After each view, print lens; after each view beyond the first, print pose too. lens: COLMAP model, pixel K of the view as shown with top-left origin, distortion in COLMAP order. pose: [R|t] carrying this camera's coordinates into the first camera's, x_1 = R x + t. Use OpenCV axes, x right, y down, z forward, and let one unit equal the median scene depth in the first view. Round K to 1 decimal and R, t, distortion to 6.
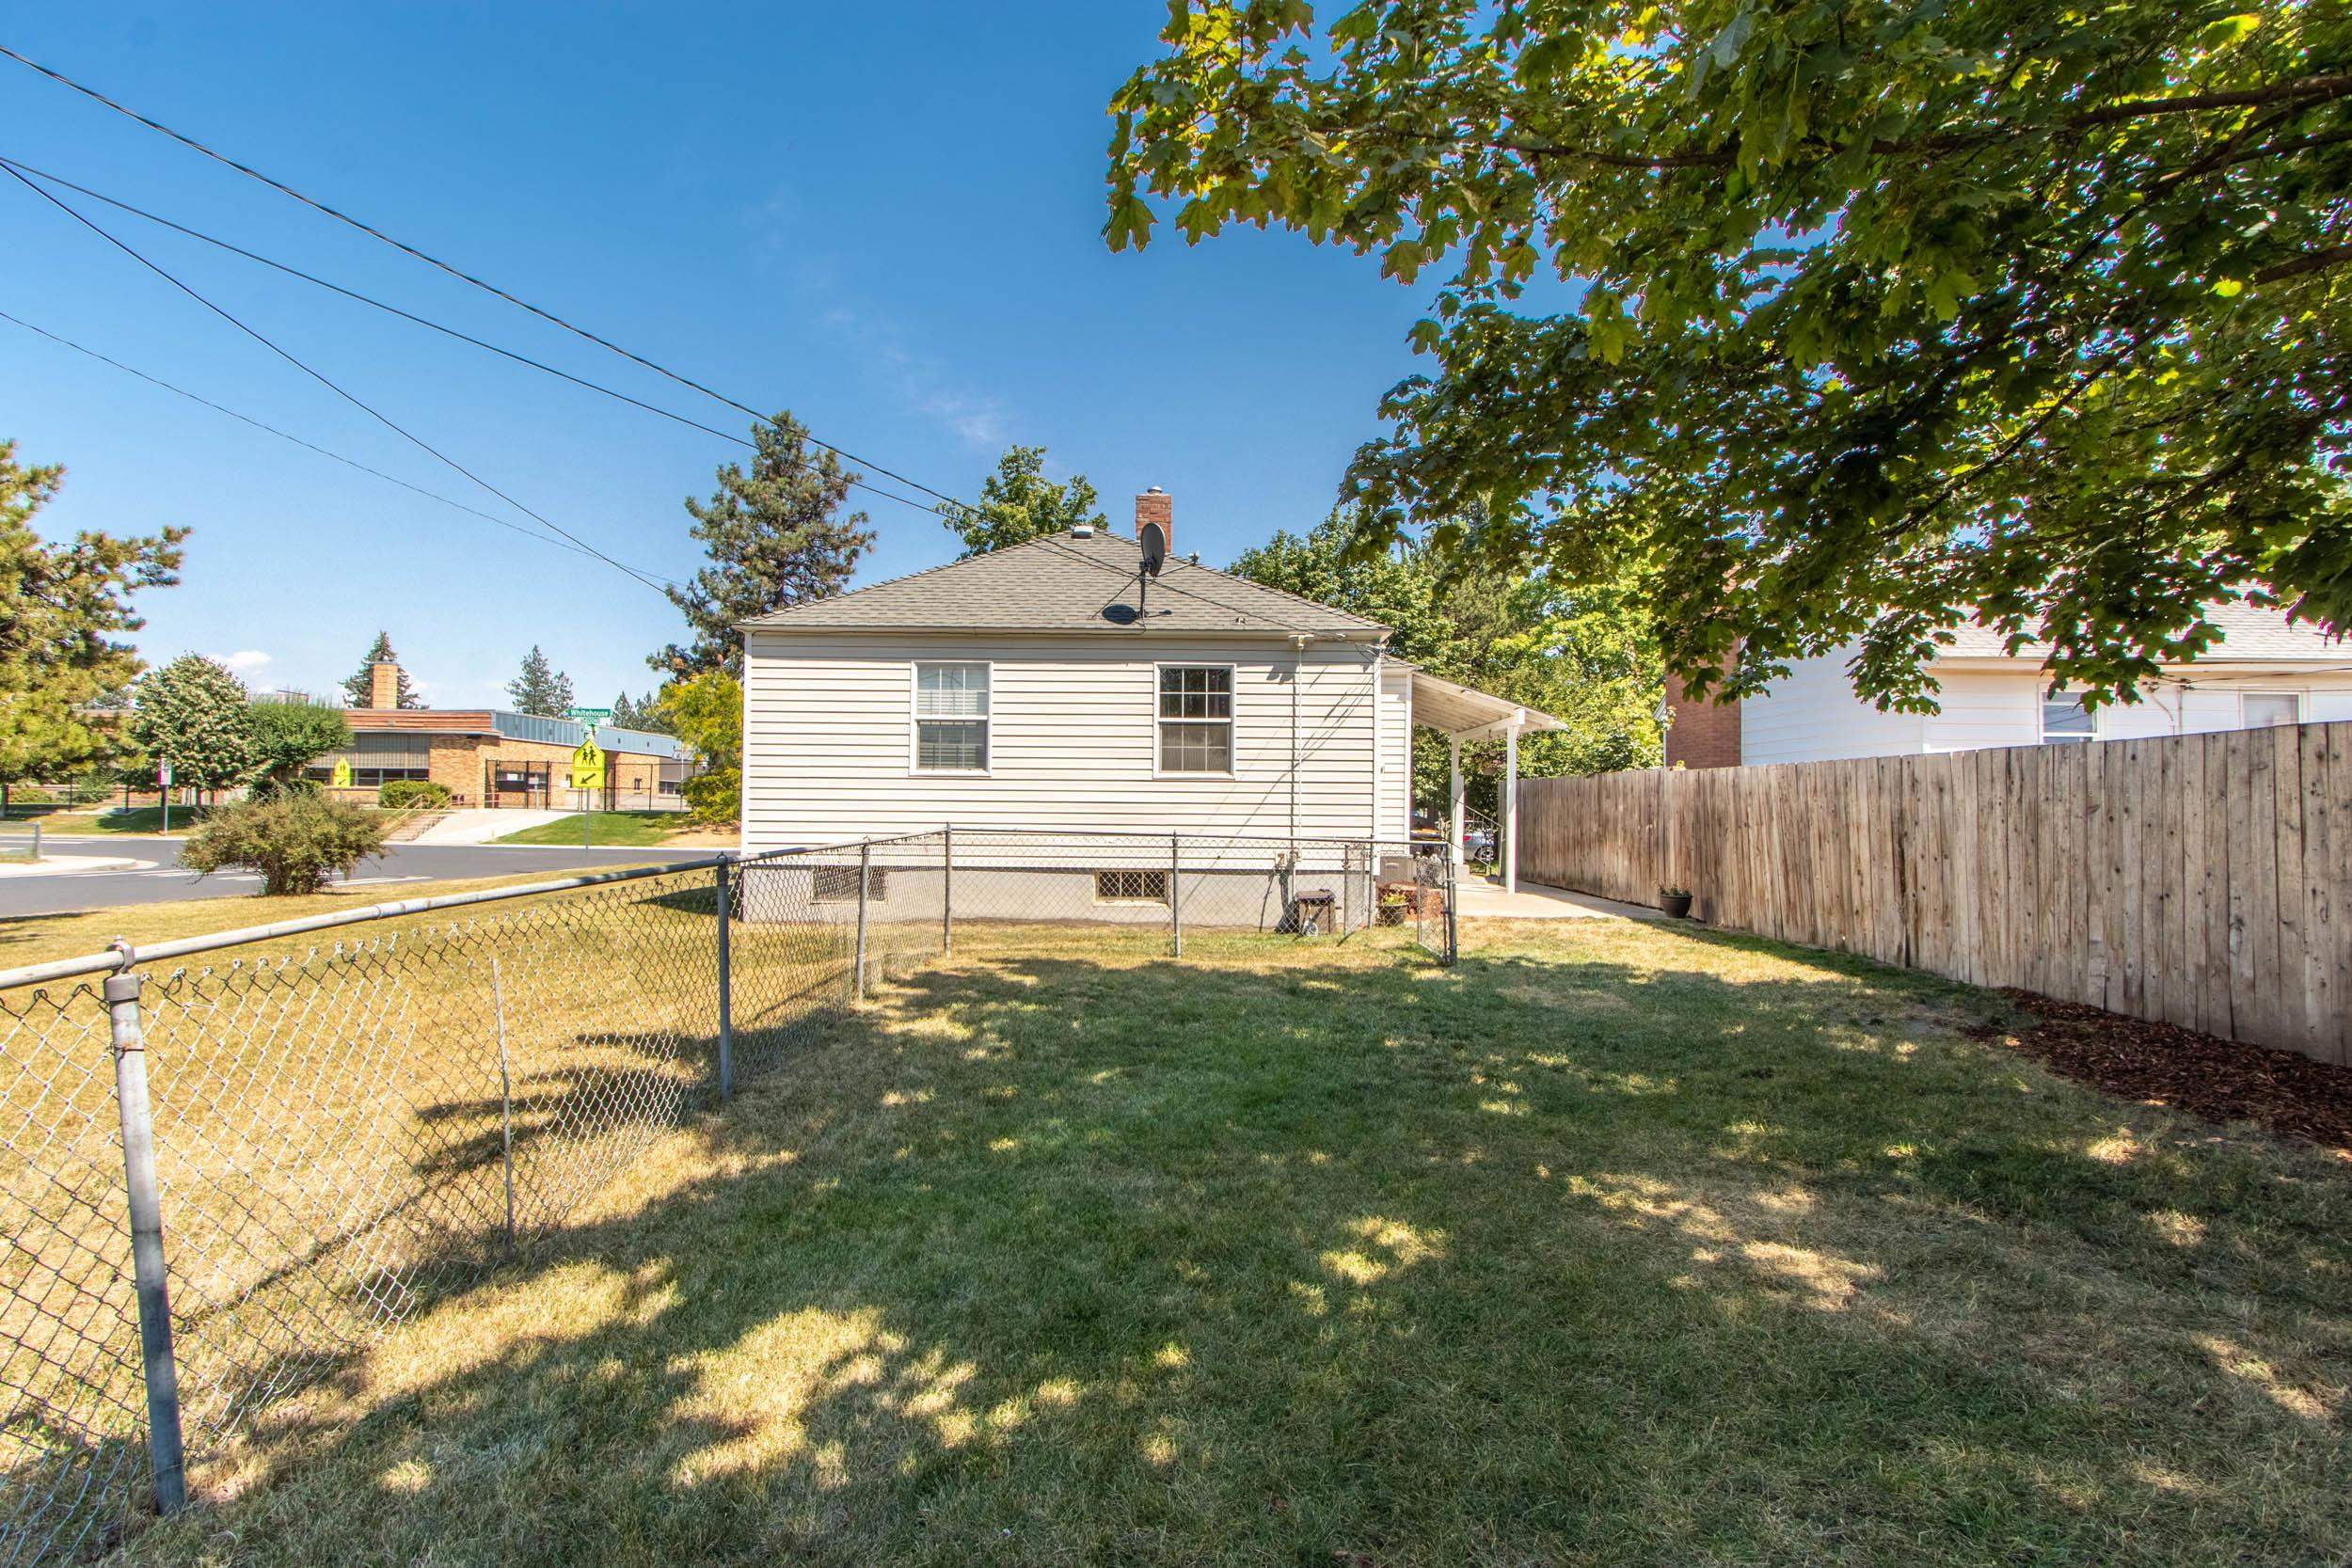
lens RADIAL K [[1082.3, 0, 1157.1], [0, 1082.3, 787.2], [0, 0, 1]] dist [0.001269, -0.002131]
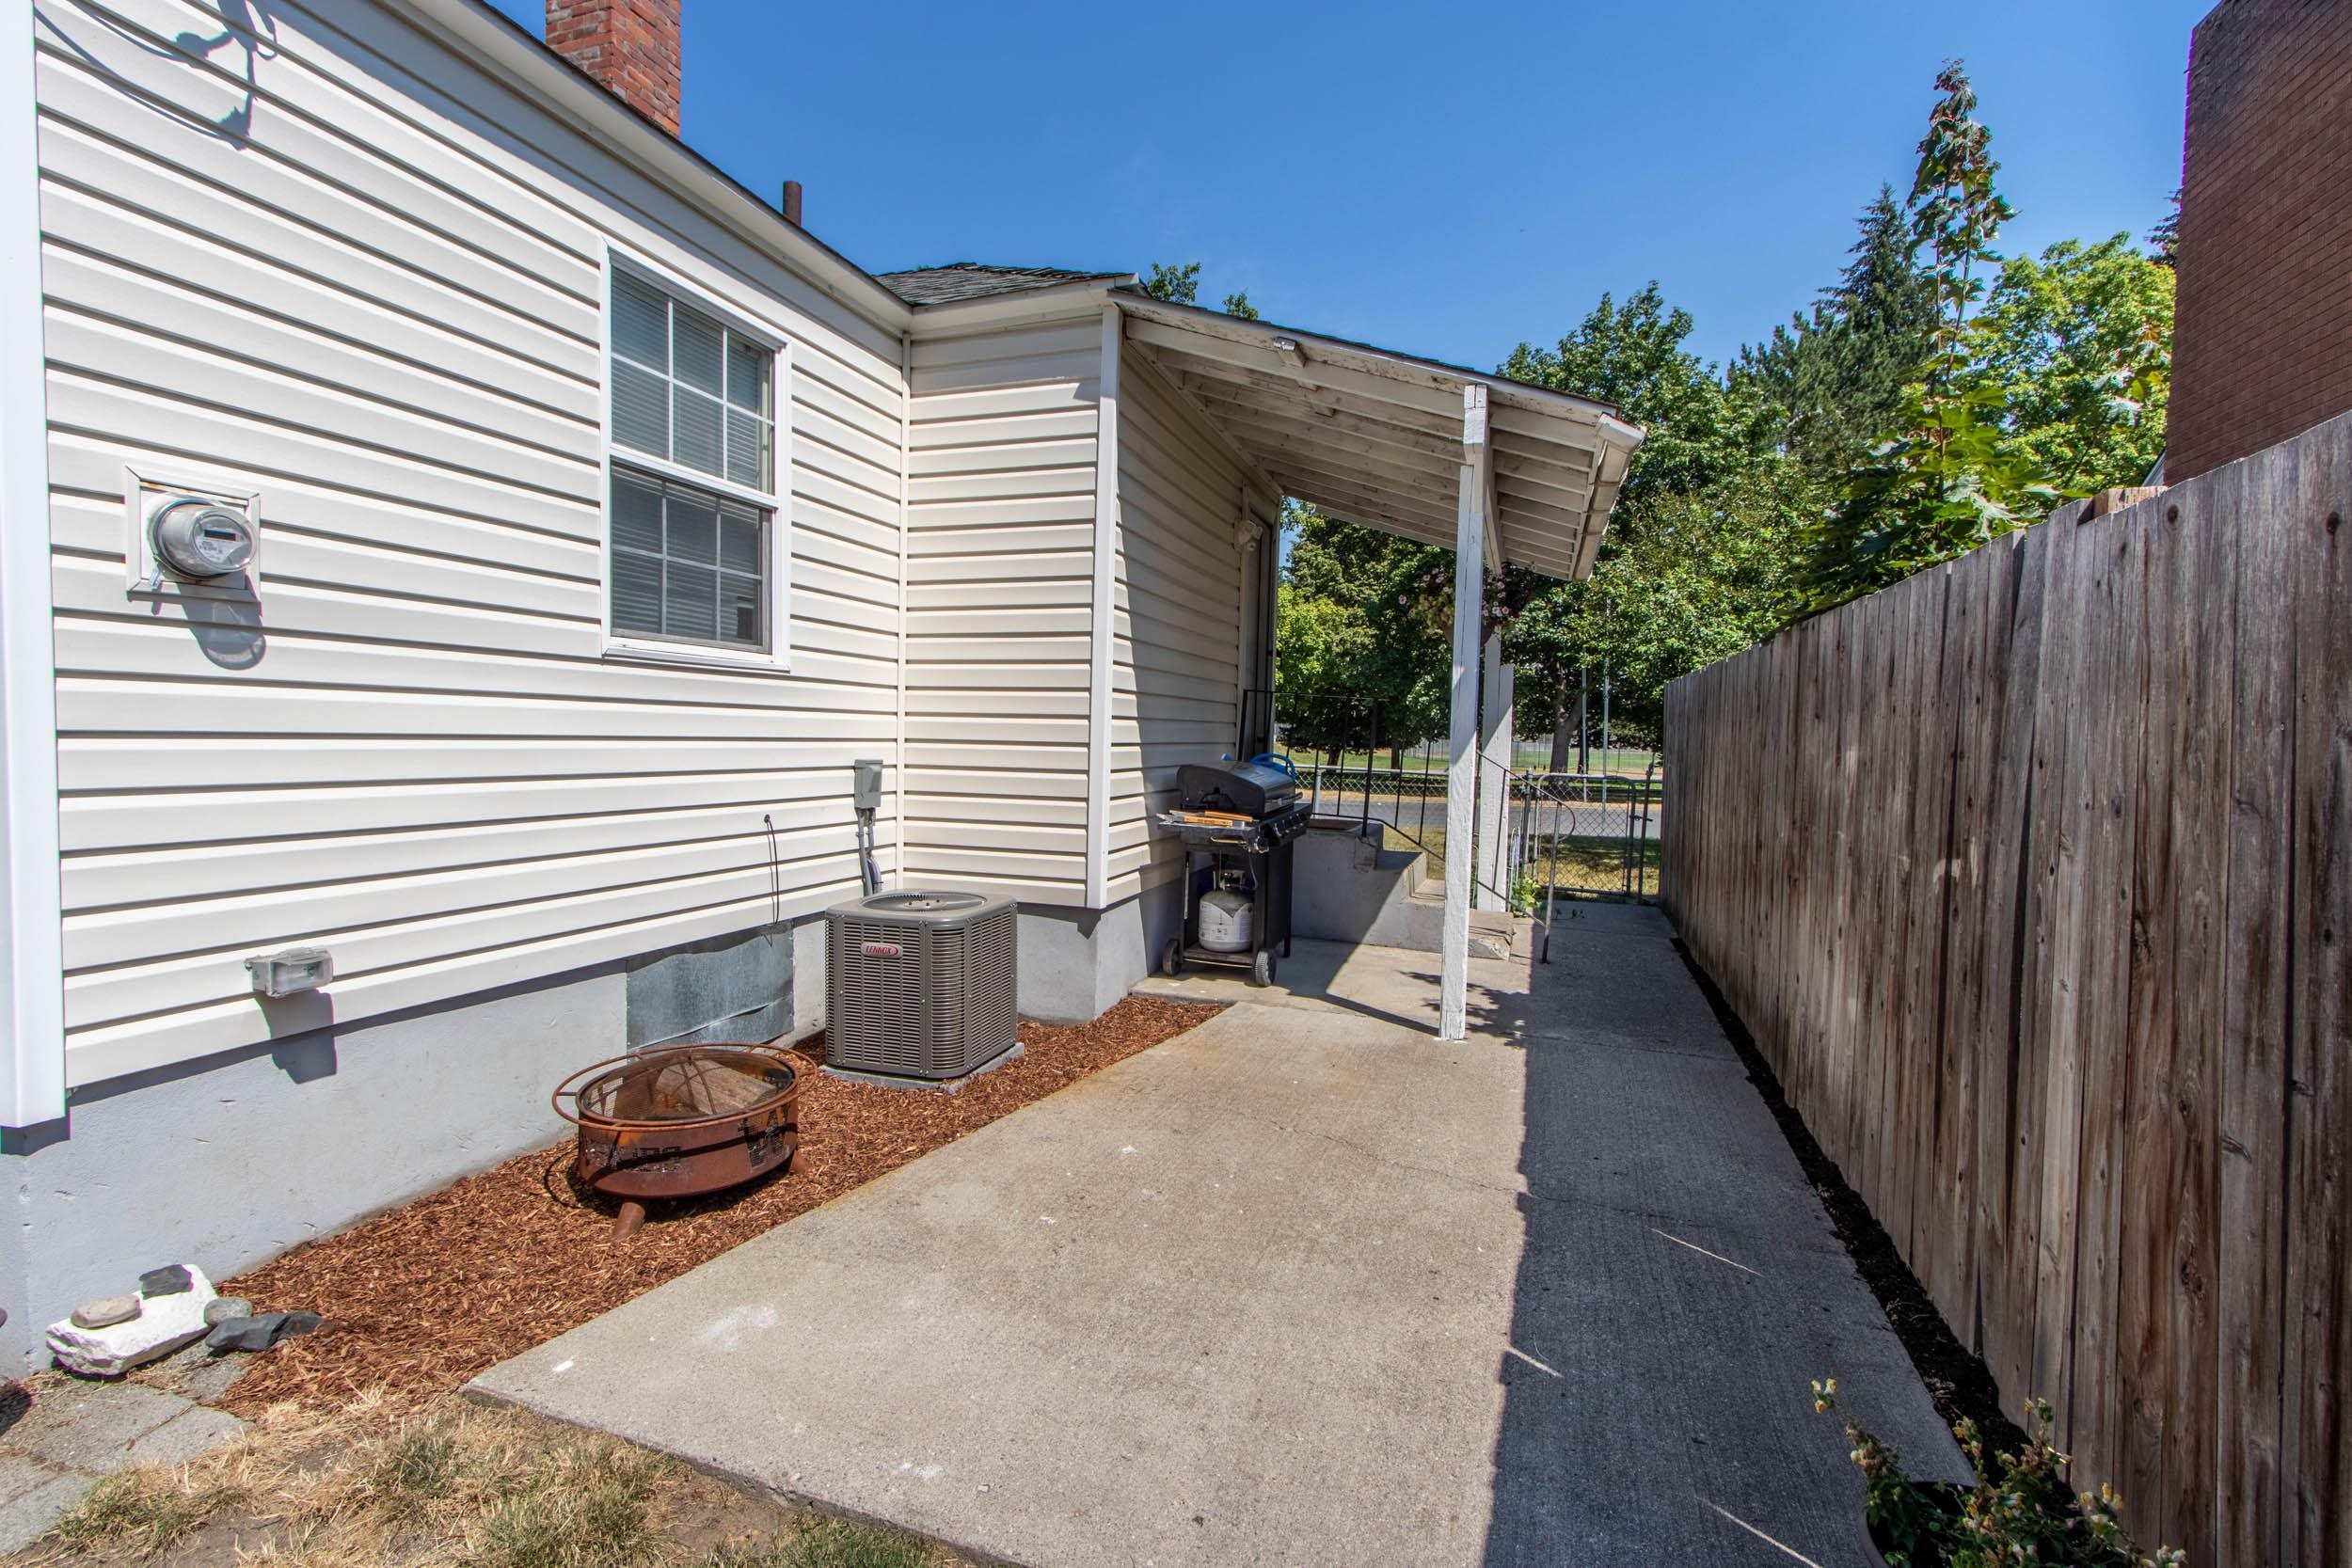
lens RADIAL K [[1082.3, 0, 1170.5], [0, 1082.3, 784.0], [0, 0, 1]] dist [0.001269, -0.002131]
pose [[0.949579, 0.023563, -0.312641, 0.436686], [-0.004432, 0.998081, 0.061761, 0.012978], [0.313496, -0.057261, 0.947862, 0.888528]]
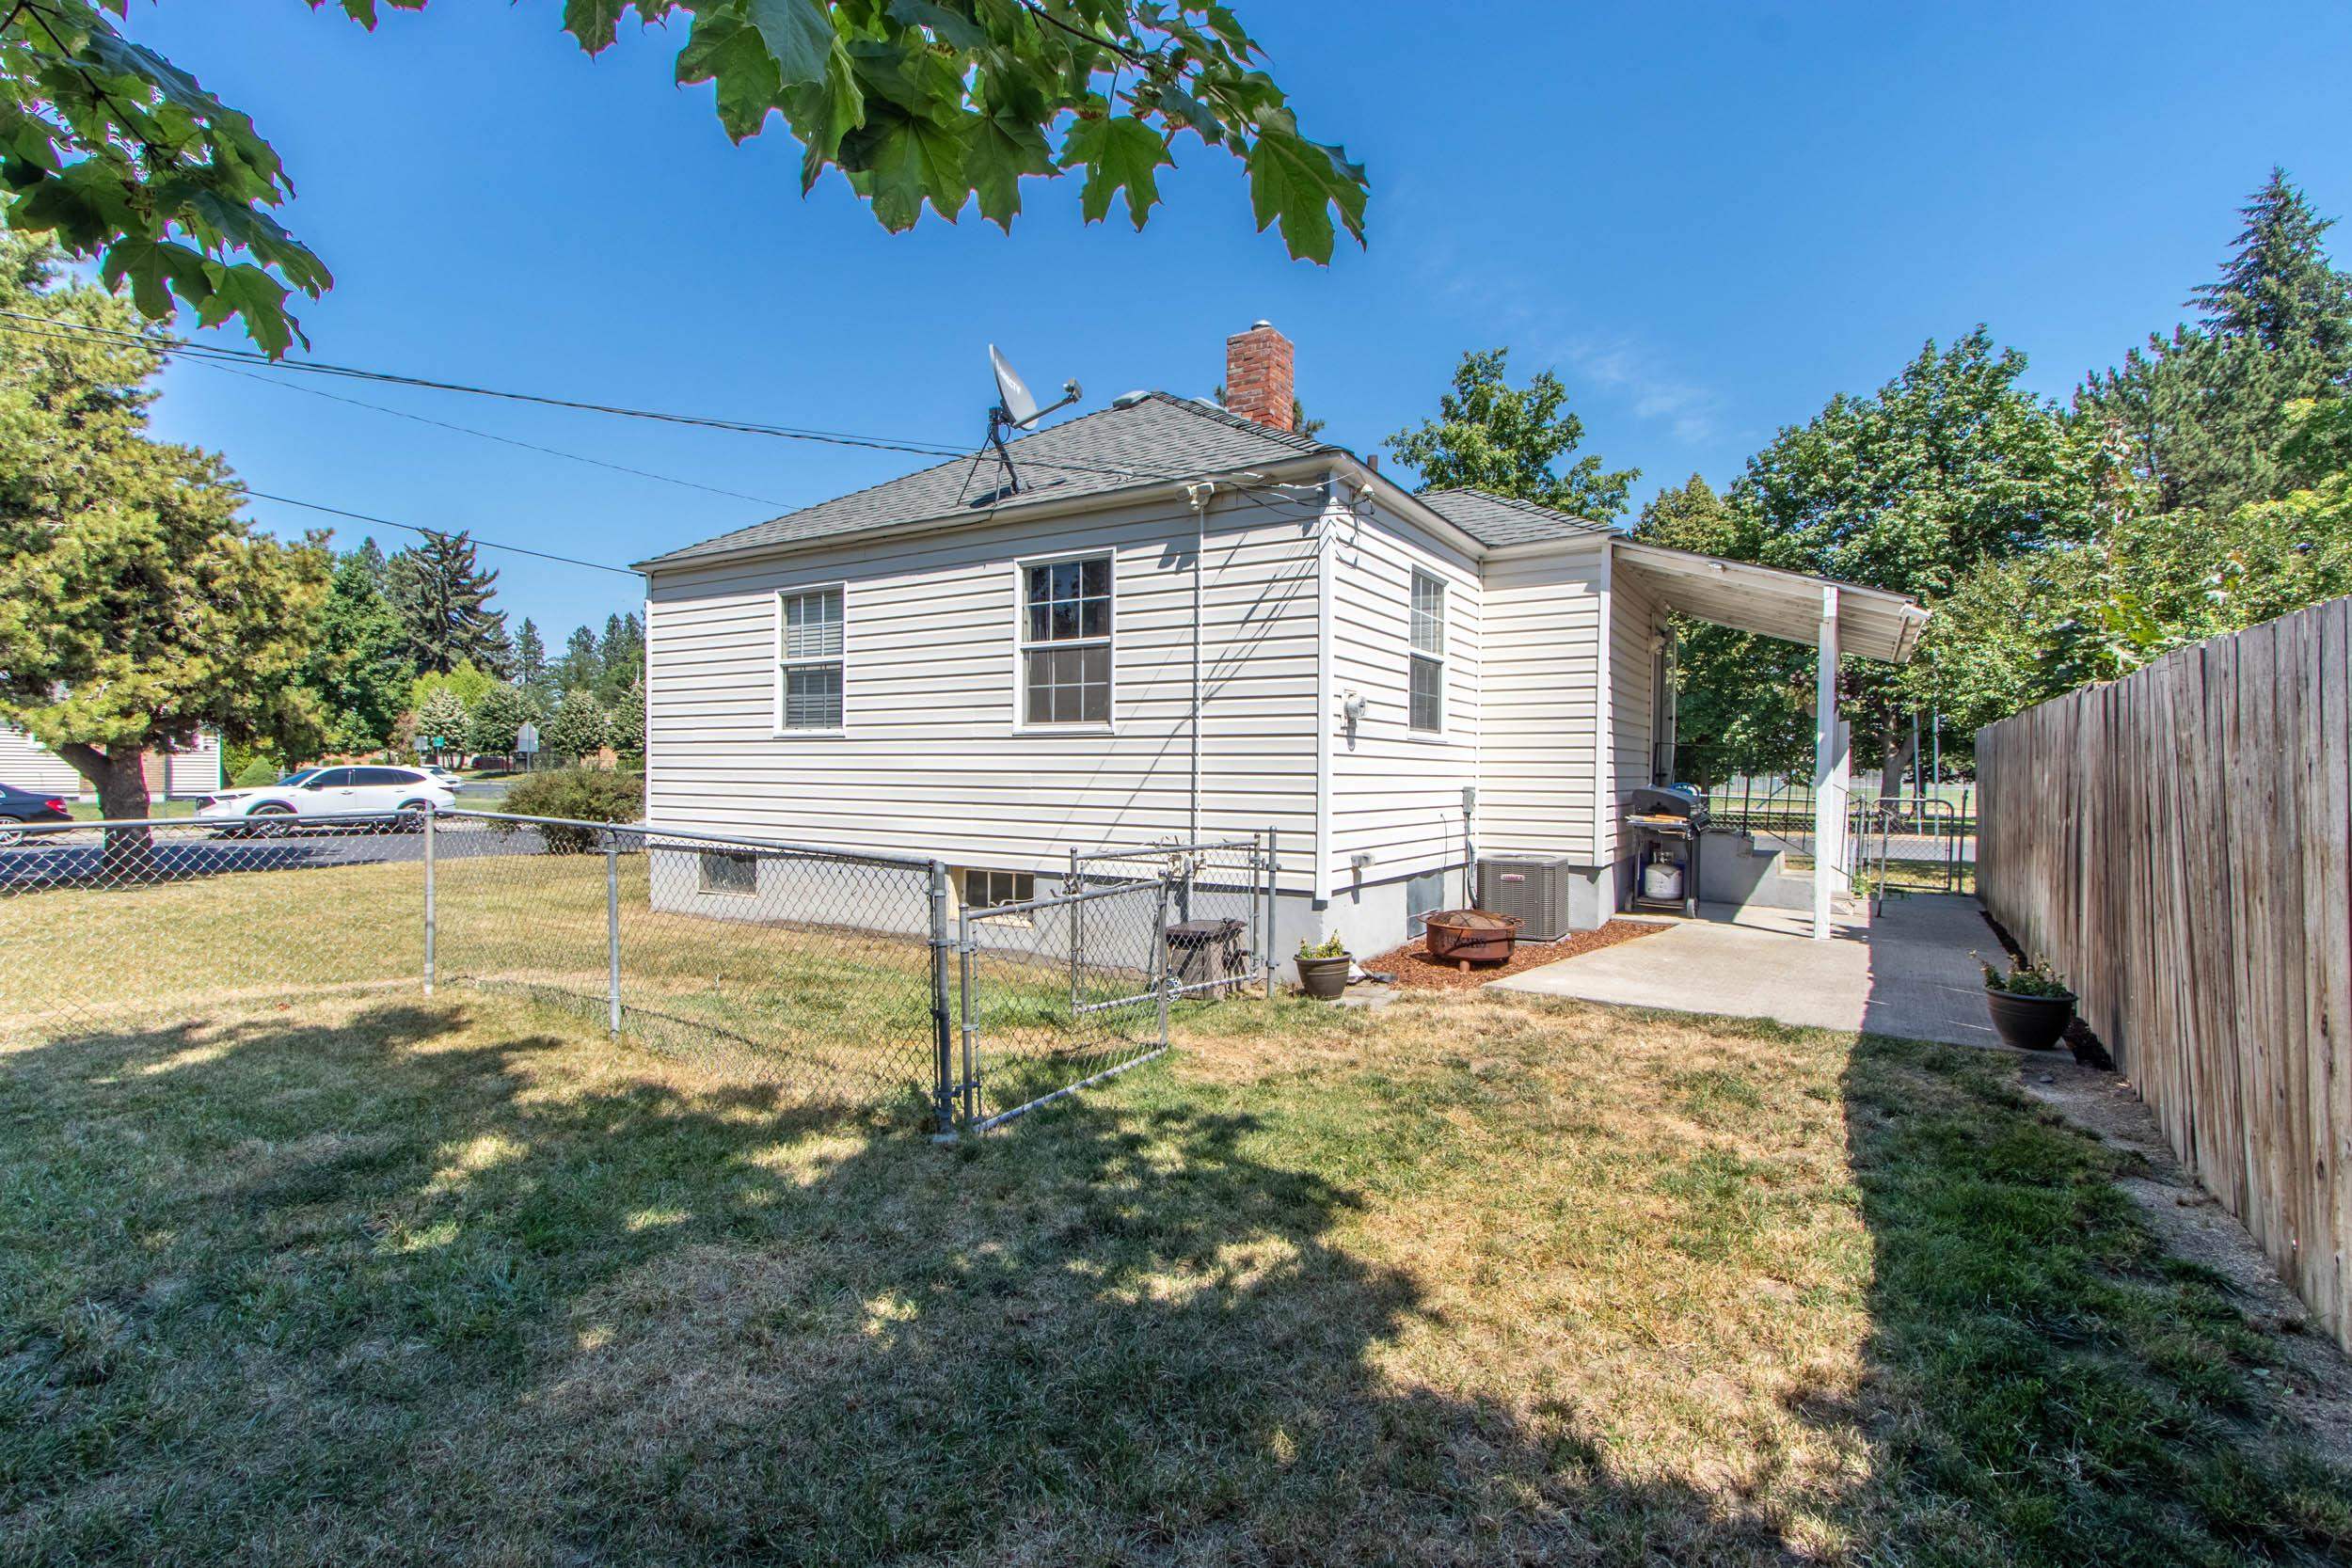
lens RADIAL K [[1082.3, 0, 1152.6], [0, 1082.3, 780.4], [0, 0, 1]] dist [0.001269, -0.002131]
pose [[0.840885, 0.002920, -0.541207, 0.428288], [0.009558, 0.999749, 0.020245, 0.007523], [0.541130, -0.022196, 0.840646, 0.485000]]
